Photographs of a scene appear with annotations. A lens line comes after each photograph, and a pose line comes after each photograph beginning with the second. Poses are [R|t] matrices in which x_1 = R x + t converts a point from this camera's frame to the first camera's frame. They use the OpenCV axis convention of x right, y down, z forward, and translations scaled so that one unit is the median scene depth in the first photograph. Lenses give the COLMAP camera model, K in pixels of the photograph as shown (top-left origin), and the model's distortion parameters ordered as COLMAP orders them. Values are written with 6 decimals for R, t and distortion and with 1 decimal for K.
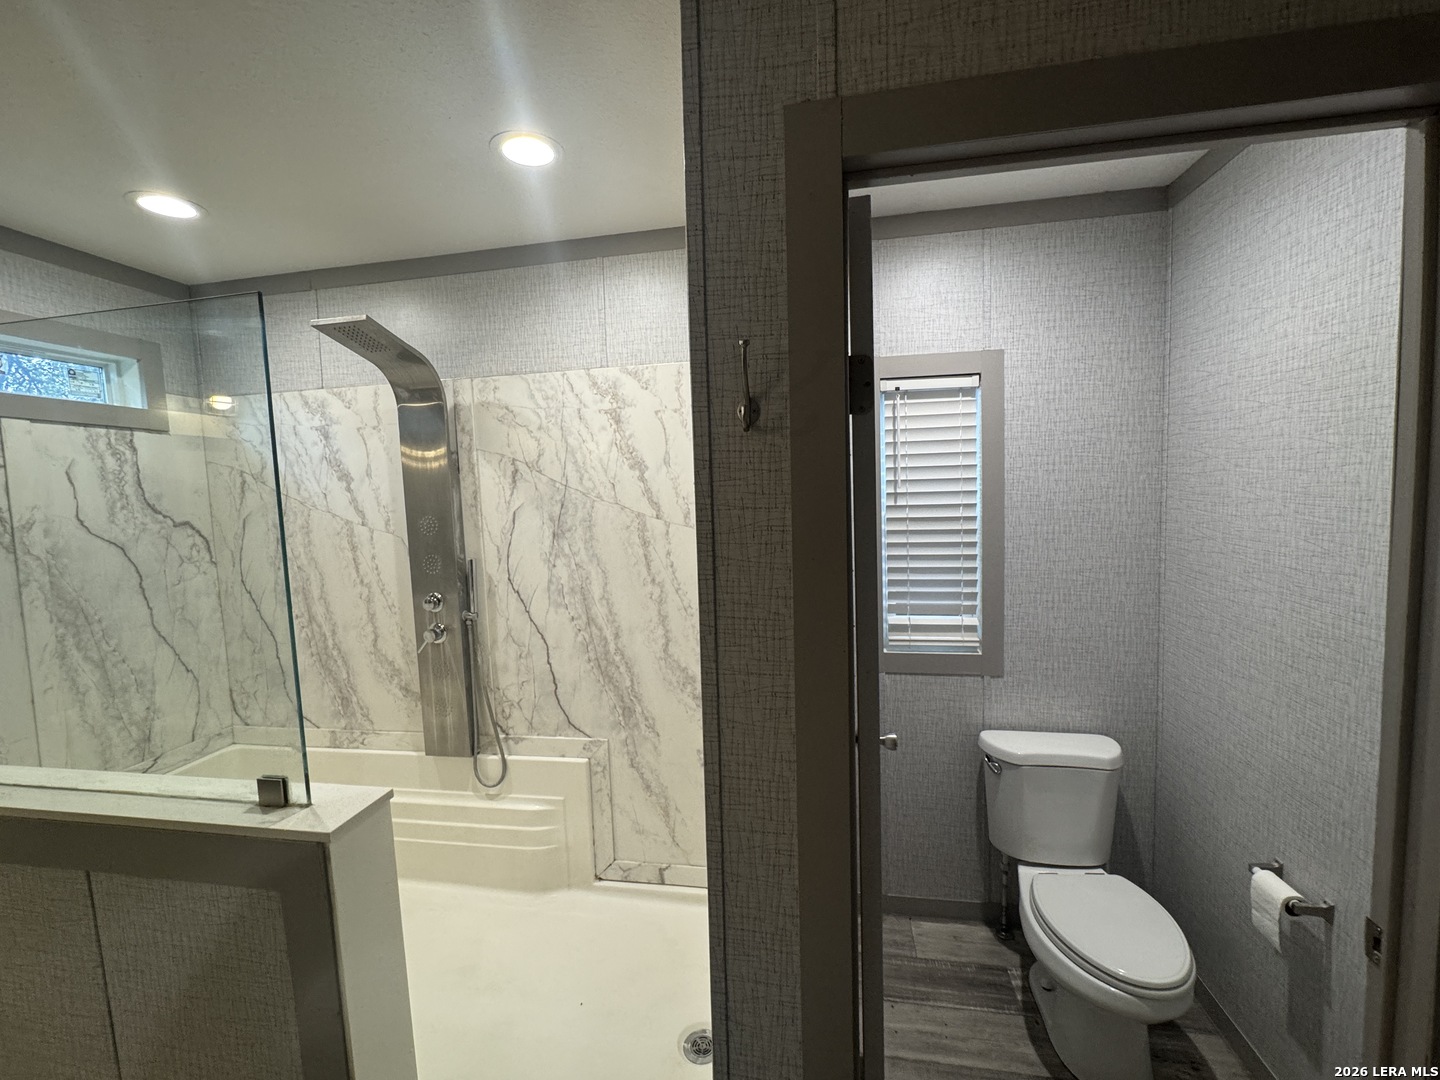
lens RADIAL K [[586.9, 0, 721.3], [0, 586.9, 539.4], [0, 0, 1]] dist [-0.002620, 0.000939]
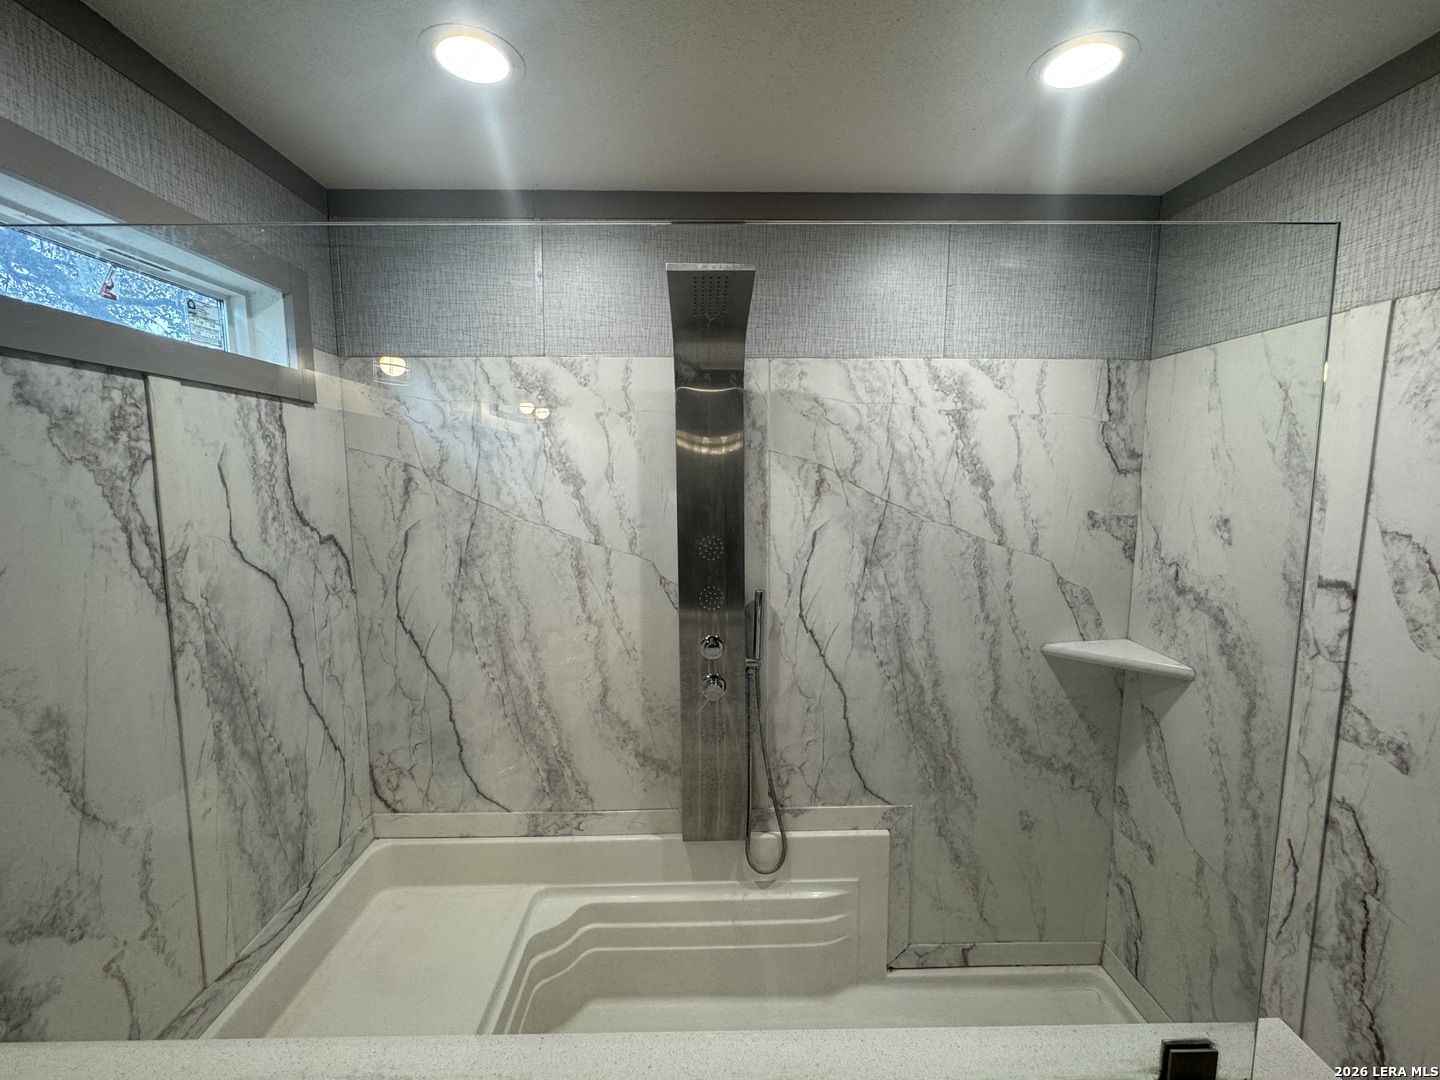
lens RADIAL K [[586.9, 0, 721.3], [0, 586.9, 539.4], [0, 0, 1]] dist [-0.002620, 0.000939]
pose [[0.981131, 0.012869, 0.192915, -0.633411], [-0.018194, 0.999500, 0.025856, -0.055095], [-0.192486, -0.028878, 0.980875, 0.246580]]
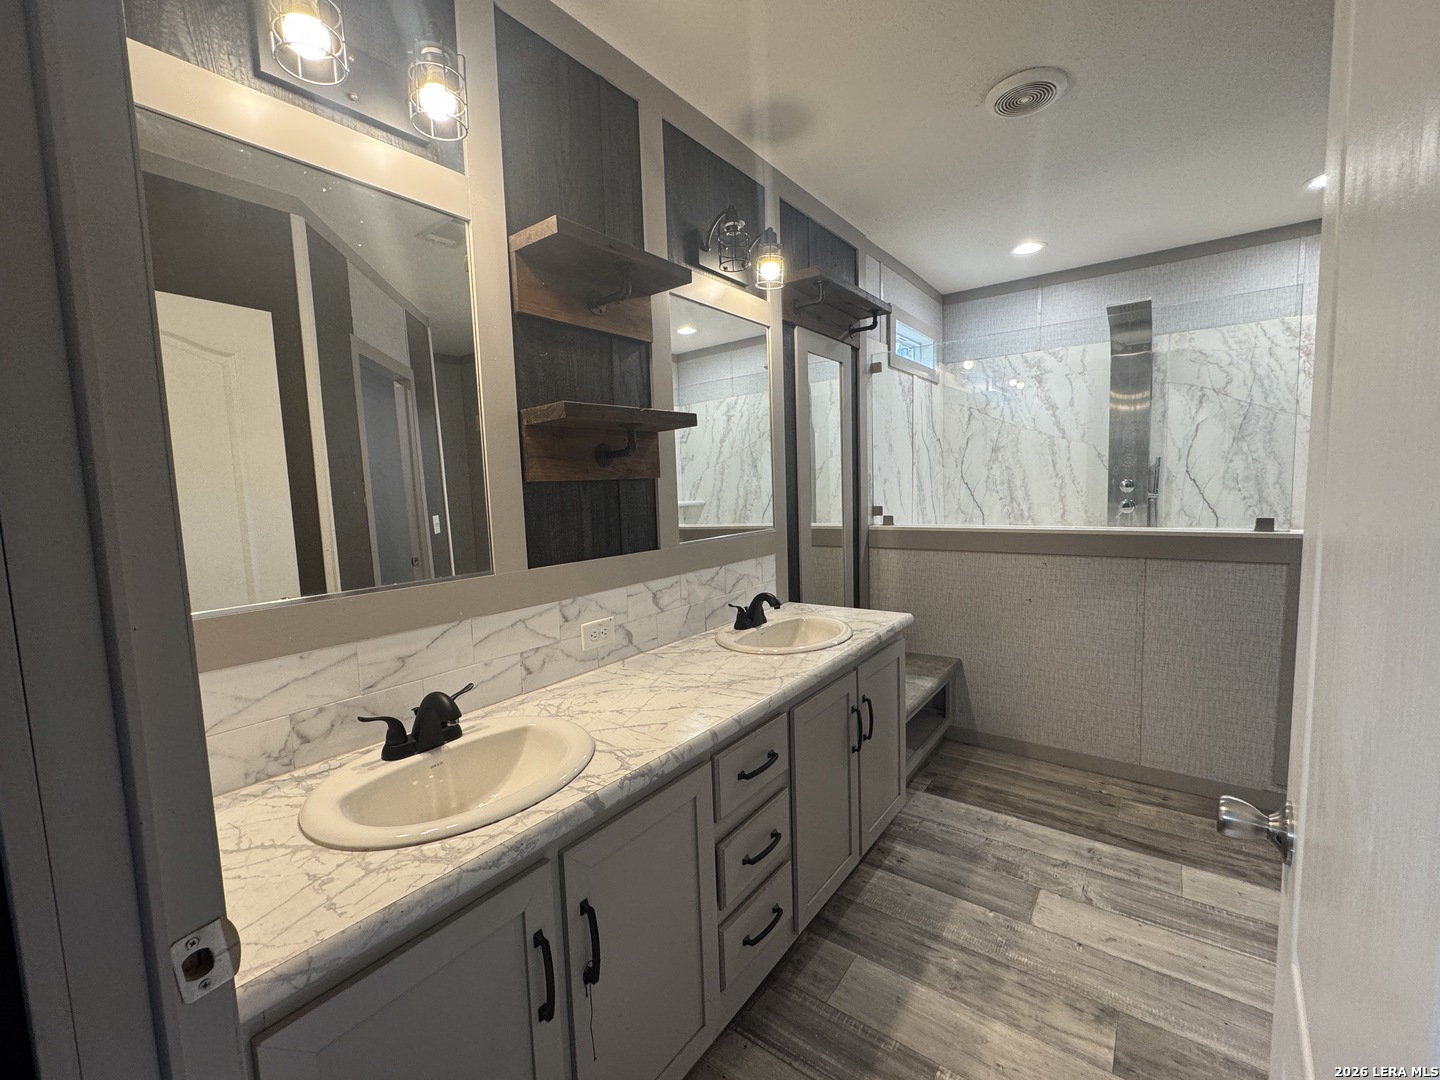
lens RADIAL K [[593.9, 0, 731.9], [0, 593.9, 537.5], [0, 0, 1]] dist [-0.001791, 0.000009]
pose [[0.898157, 0.050817, -0.436728, -0.738044], [-0.037120, 0.998516, 0.039846, 0.219752], [0.438105, -0.019576, 0.898711, -0.839279]]
